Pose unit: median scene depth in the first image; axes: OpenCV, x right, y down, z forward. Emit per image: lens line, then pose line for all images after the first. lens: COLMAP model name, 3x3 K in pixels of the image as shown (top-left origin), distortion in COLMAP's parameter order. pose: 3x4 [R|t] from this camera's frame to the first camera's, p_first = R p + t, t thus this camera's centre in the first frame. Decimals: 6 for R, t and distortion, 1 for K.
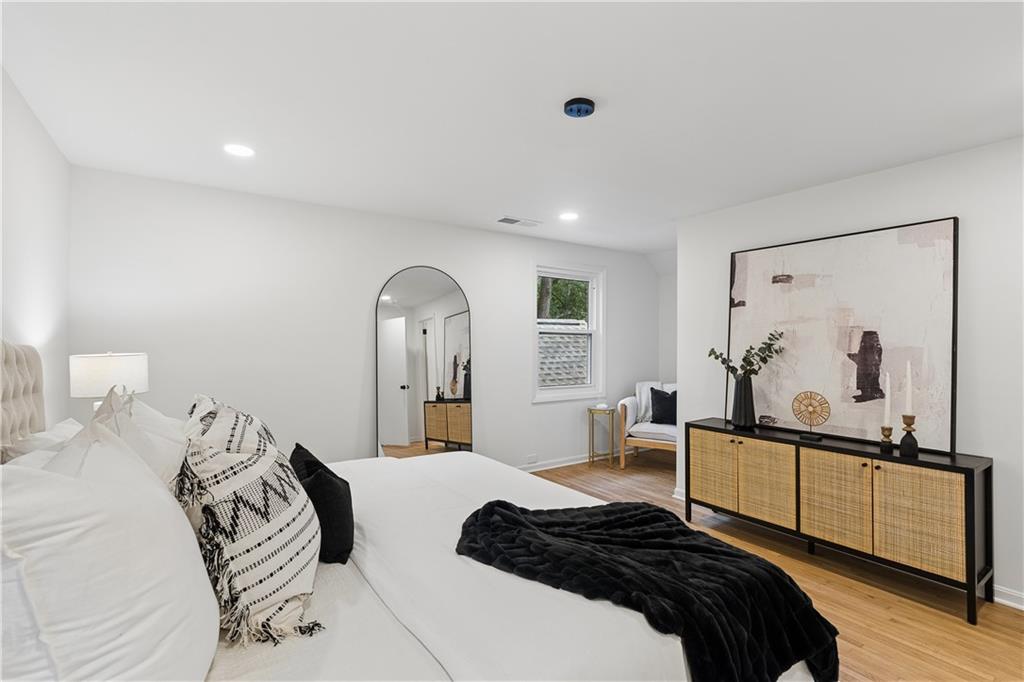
lens RADIAL K [[464.4, 0, 514.7], [0, 464.4, 337.2], [0, 0, 1]] dist [-0.008468, 0.003550]
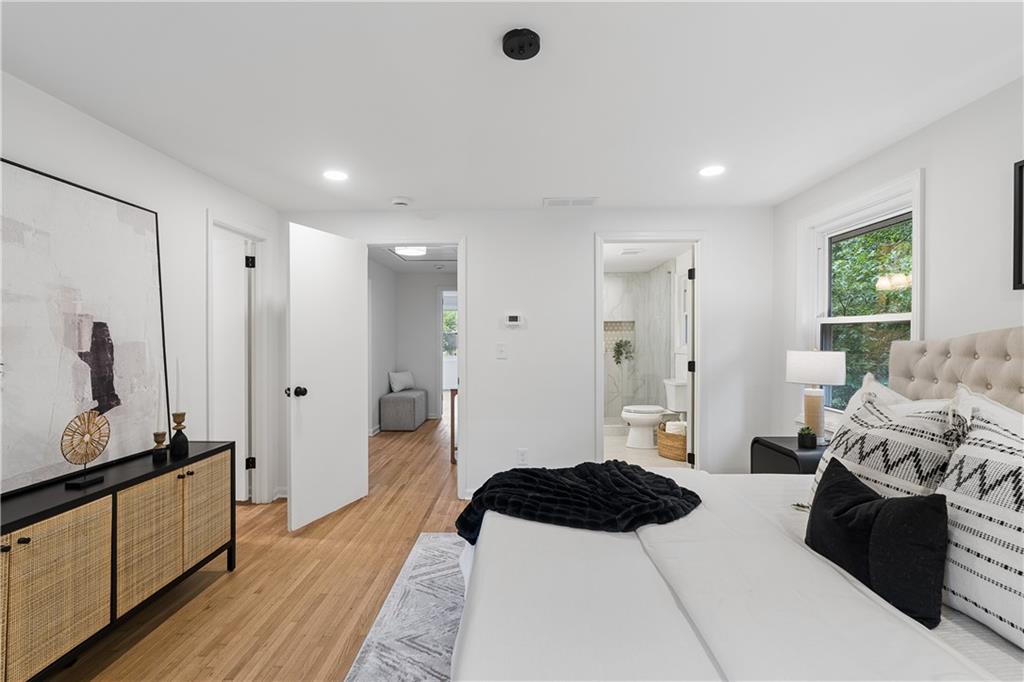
lens RADIAL K [[464.4, 0, 509.3], [0, 464.4, 341.2], [0, 0, 1]] dist [-0.008468, 0.003550]
pose [[-0.804945, -0.006805, 0.593311, -0.236354], [-0.011442, 0.999926, -0.004054, 0.013574], [-0.593240, -0.010052, -0.804963, 1.197267]]
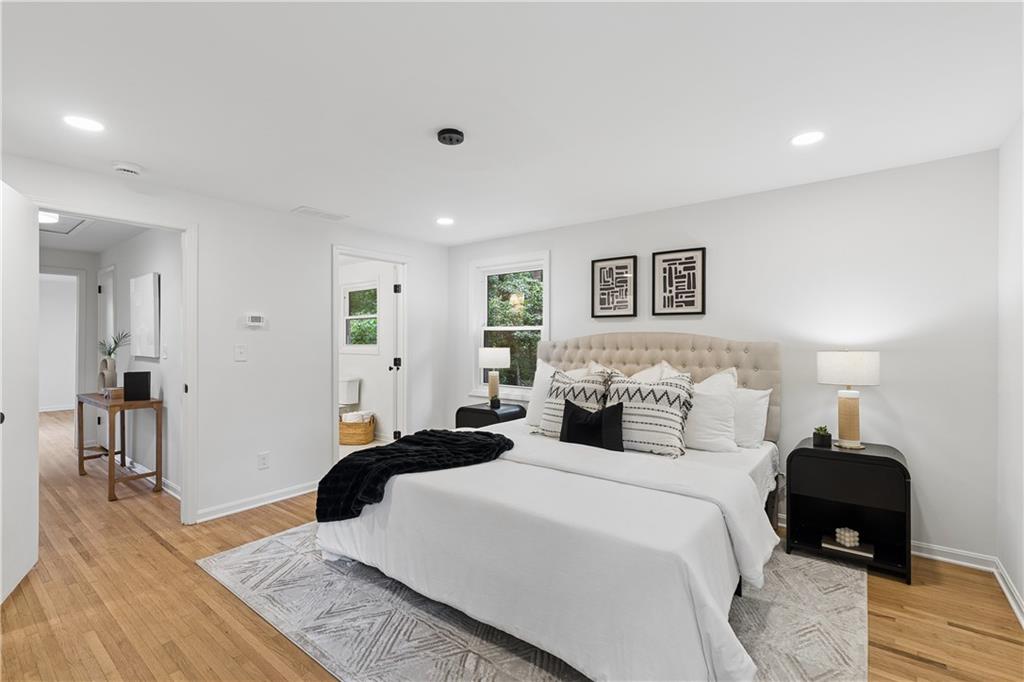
lens RADIAL K [[464.4, 0, 518.1], [0, 464.4, 342.4], [0, 0, 1]] dist [-0.008468, 0.003550]
pose [[-0.952871, -0.002261, -0.303367, 0.235234], [0.000620, 0.999956, -0.009401, 0.019766], [0.303375, -0.009146, -0.952827, 1.558219]]
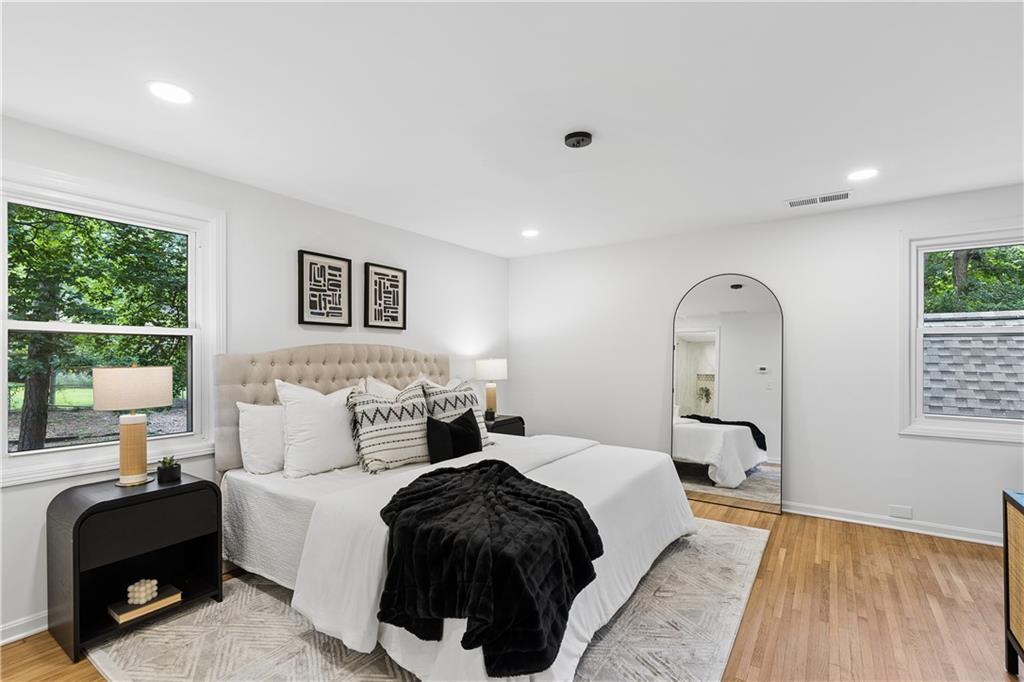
lens RADIAL K [[464.4, 0, 519.0], [0, 464.4, 360.0], [0, 0, 1]] dist [-0.008468, 0.003550]
pose [[0.365801, 0.005455, -0.930677, 0.815065], [0.018201, 0.999750, 0.013014, 0.012292], [0.930515, -0.021700, 0.365611, 0.325807]]
